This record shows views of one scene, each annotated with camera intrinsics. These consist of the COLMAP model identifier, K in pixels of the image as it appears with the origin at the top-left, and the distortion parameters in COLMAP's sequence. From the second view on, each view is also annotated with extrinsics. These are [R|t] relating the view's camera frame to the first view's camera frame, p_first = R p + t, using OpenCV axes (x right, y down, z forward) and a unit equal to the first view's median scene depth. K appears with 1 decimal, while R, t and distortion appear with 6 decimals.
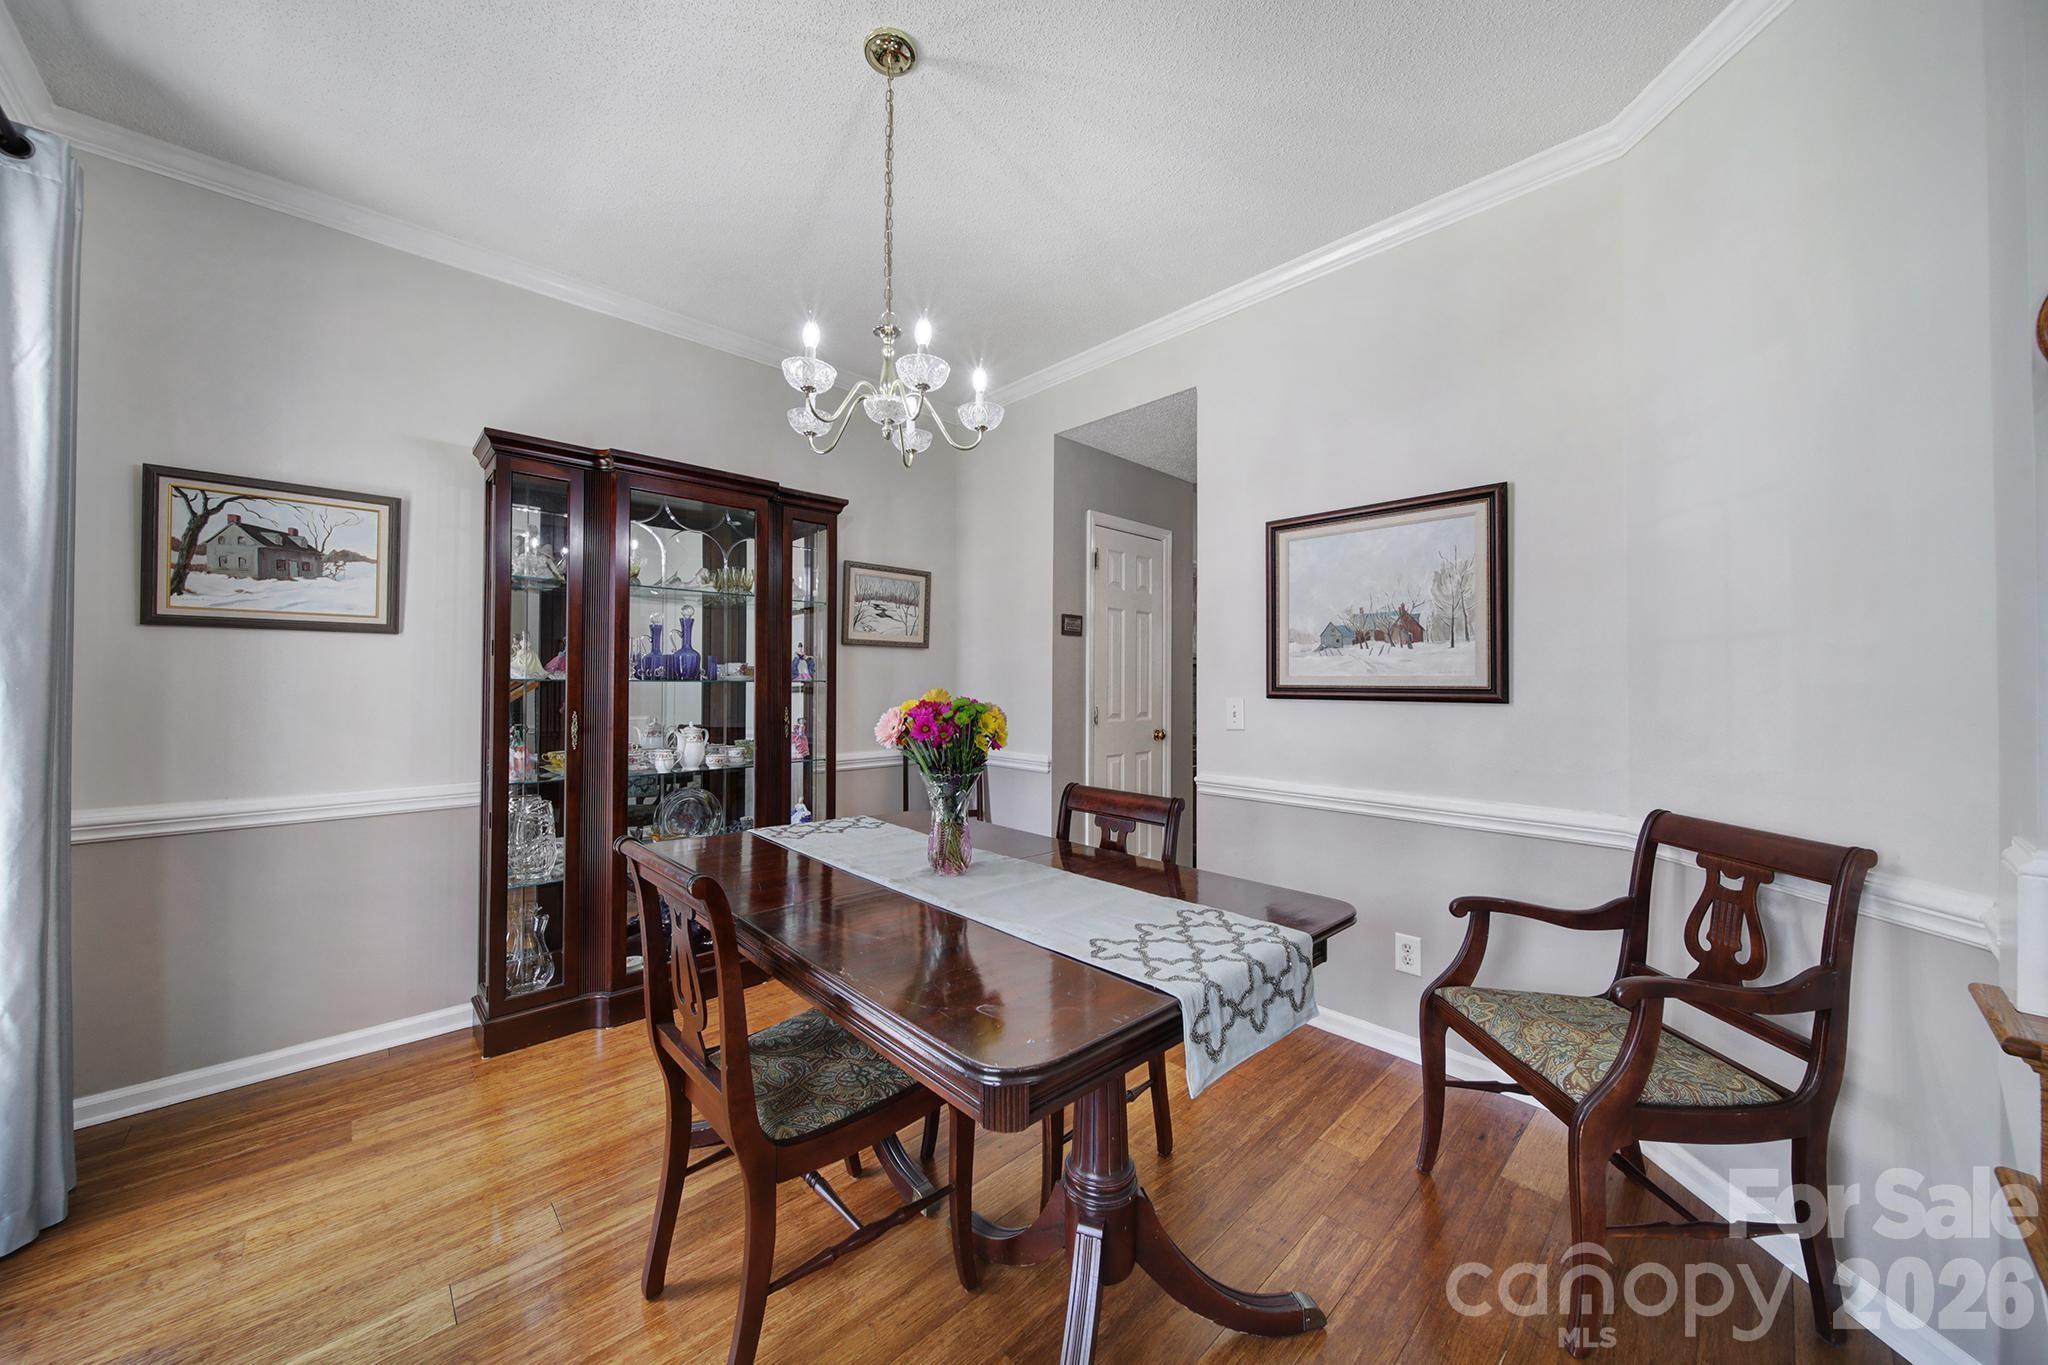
lens RADIAL K [[721.4, 0, 1011.2], [0, 721.4, 664.4], [0, 0, 1]] dist [0.000095, -0.000088]
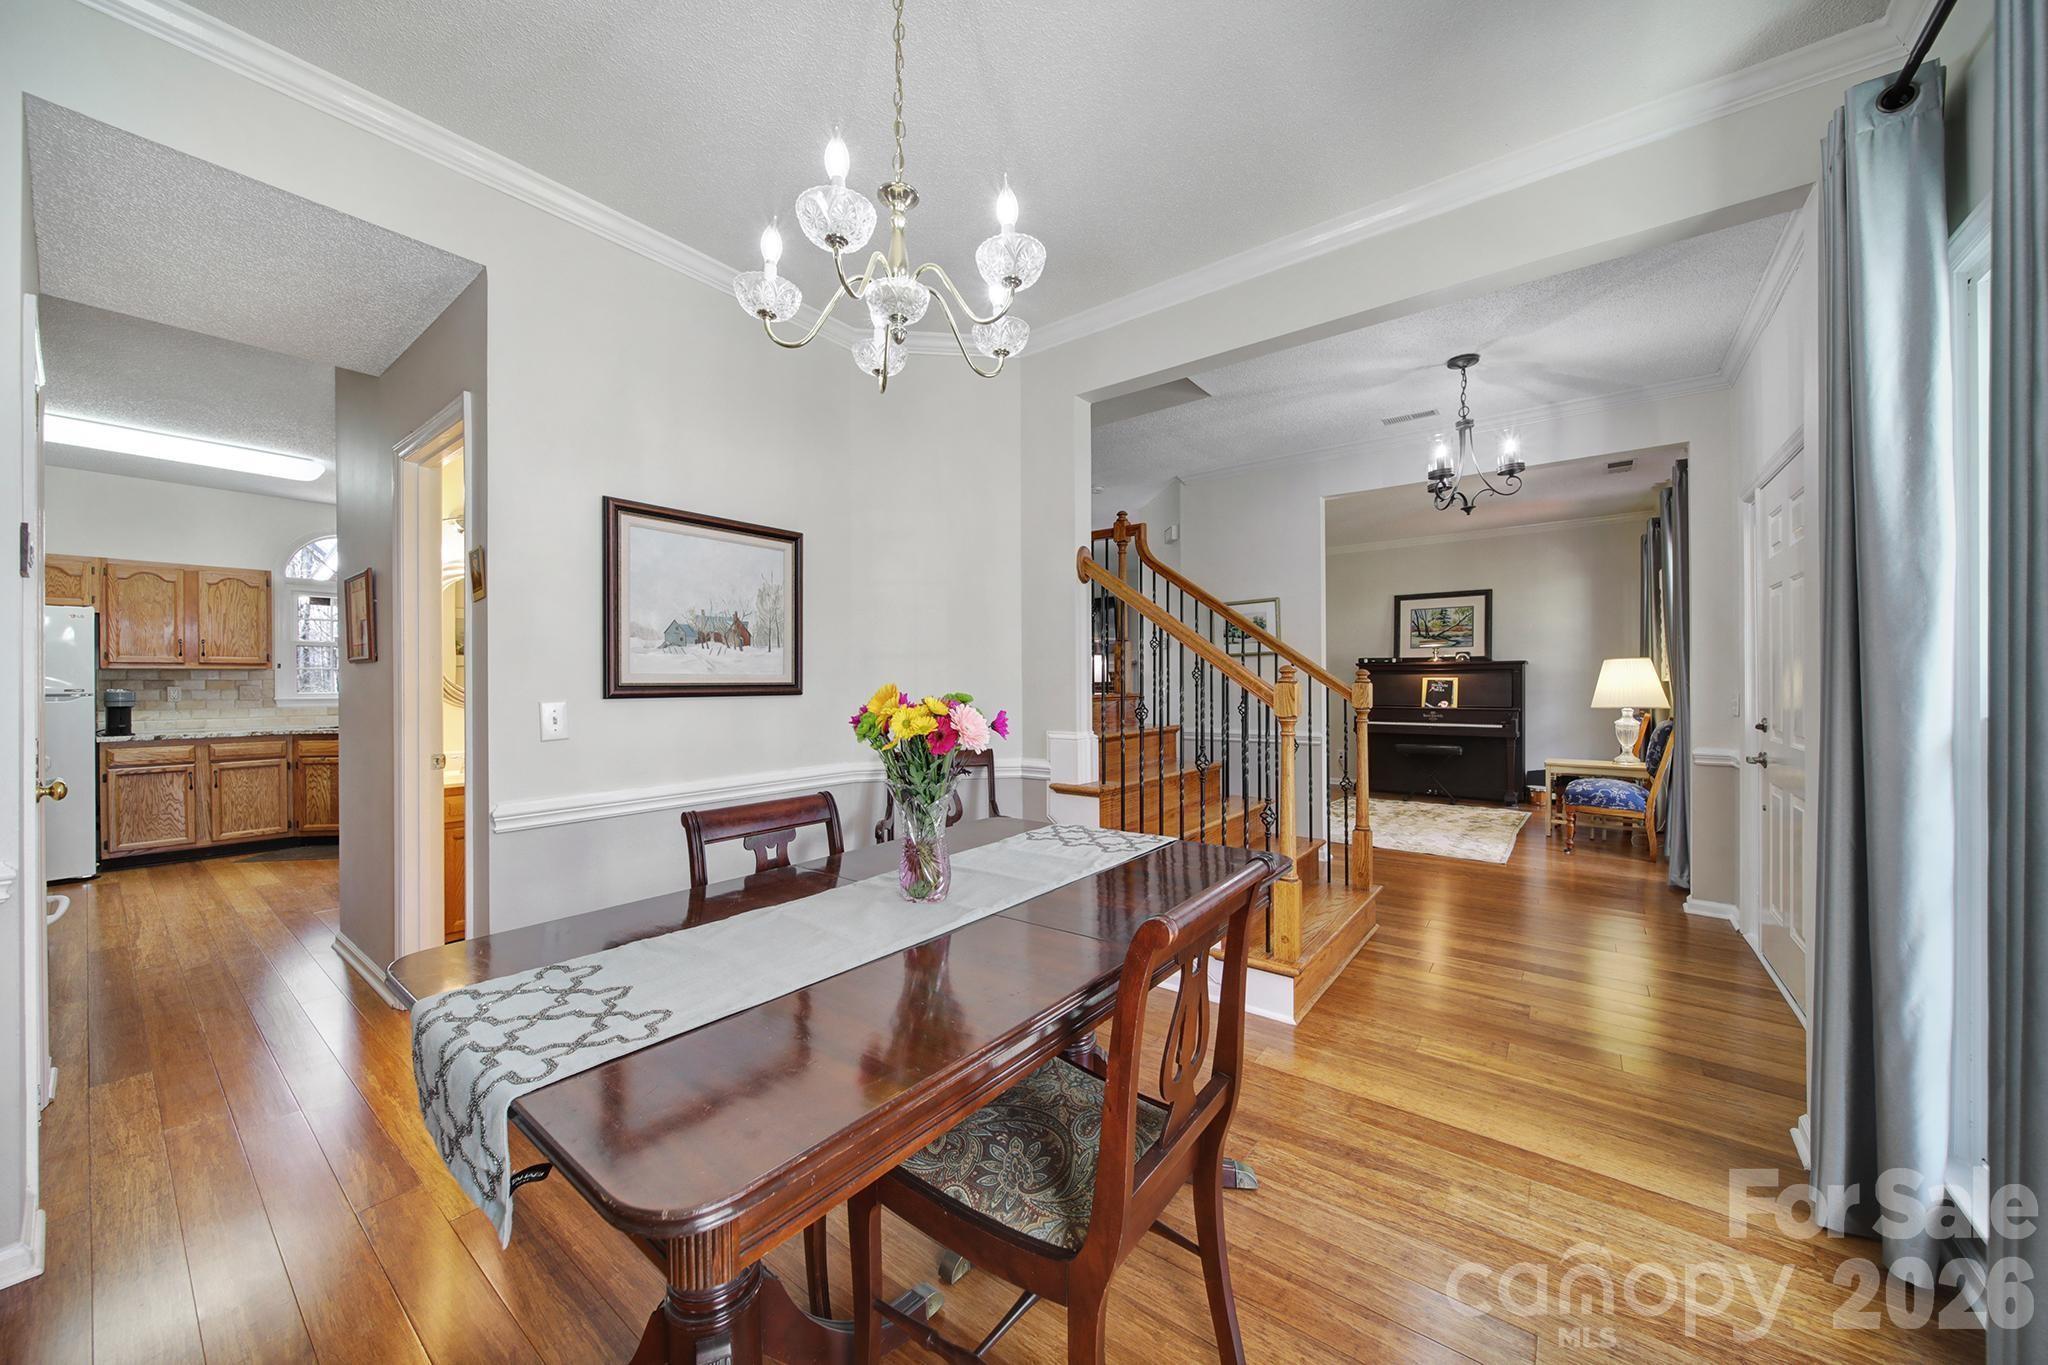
lens RADIAL K [[727.2, 0, 1024.0], [0, 727.2, 682.5], [0, 0, 1]] dist [-0.000671, -0.000287]
pose [[-0.159959, -0.003340, 0.987118, -0.684546], [-0.018379, 0.999831, 0.000405, 0.020567], [-0.986953, -0.018077, -0.159993, 0.736115]]
